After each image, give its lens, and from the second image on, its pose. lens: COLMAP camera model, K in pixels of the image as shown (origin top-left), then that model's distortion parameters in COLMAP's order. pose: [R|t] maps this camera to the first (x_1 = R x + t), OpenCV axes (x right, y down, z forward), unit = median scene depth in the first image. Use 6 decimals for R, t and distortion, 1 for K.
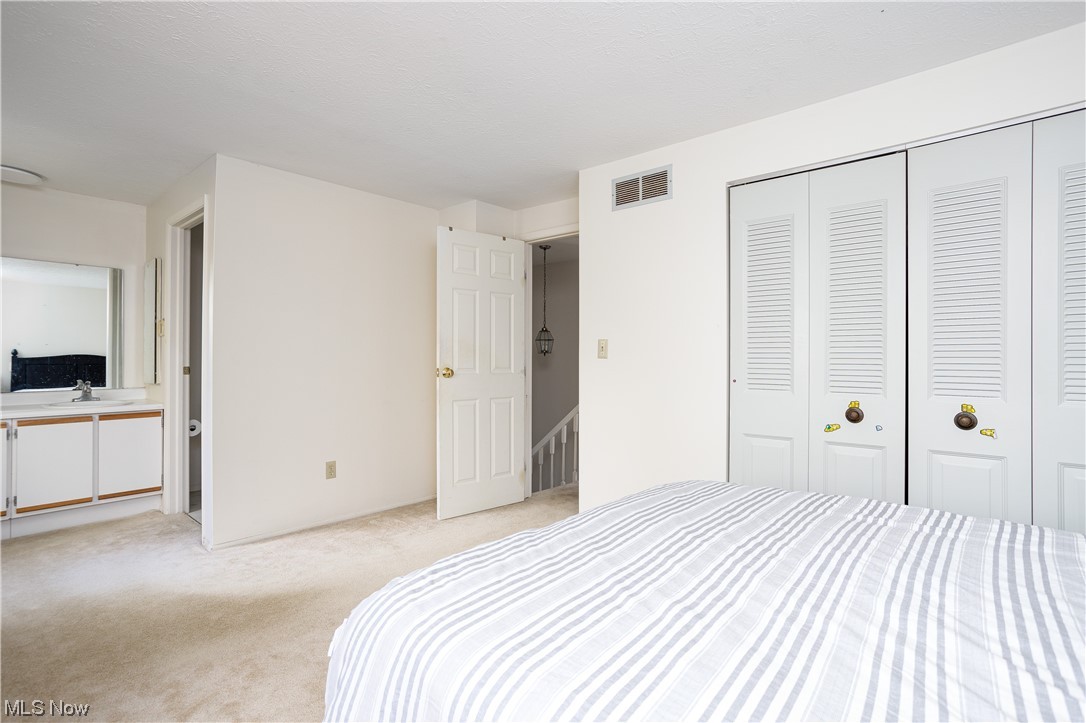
lens RADIAL K [[525.5, 0, 542.9], [0, 525.5, 357.2], [0, 0, 1]] dist [0.003728, 0.000097]
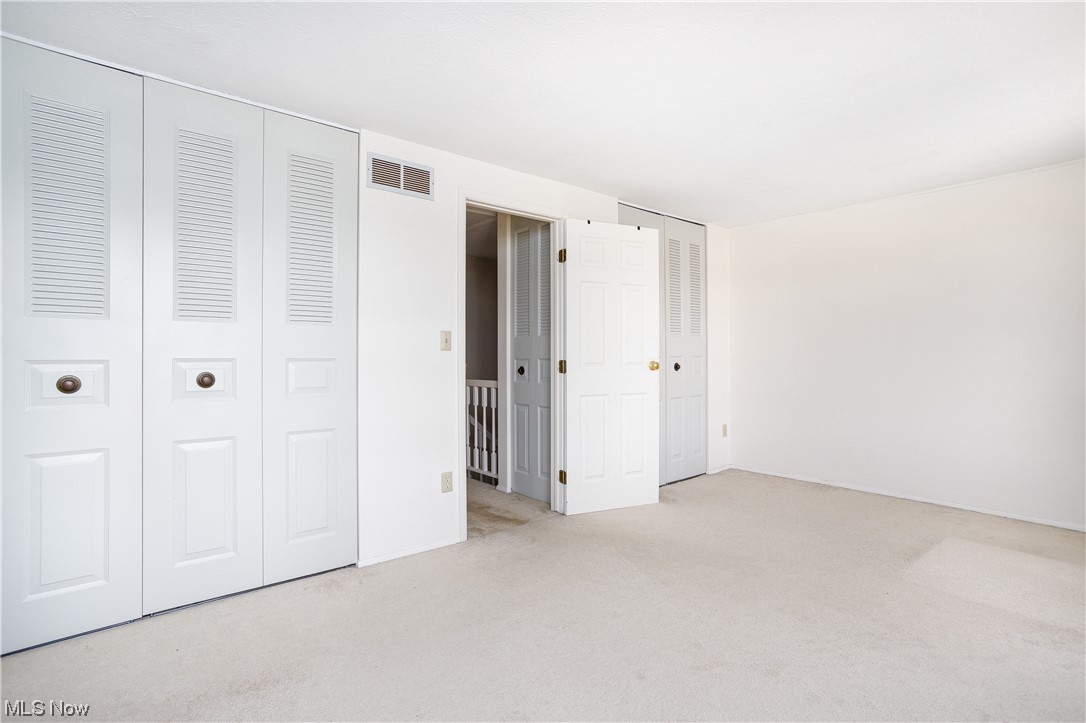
lens RADIAL K [[525.5, 0, 543.9], [0, 525.5, 353.9], [0, 0, 1]] dist [0.003728, 0.000097]
pose [[0.130578, -0.004178, 0.991429, -0.759778], [0.002340, 0.999990, 0.003906, 0.004470], [-0.991435, 0.001810, 0.130586, 0.623484]]
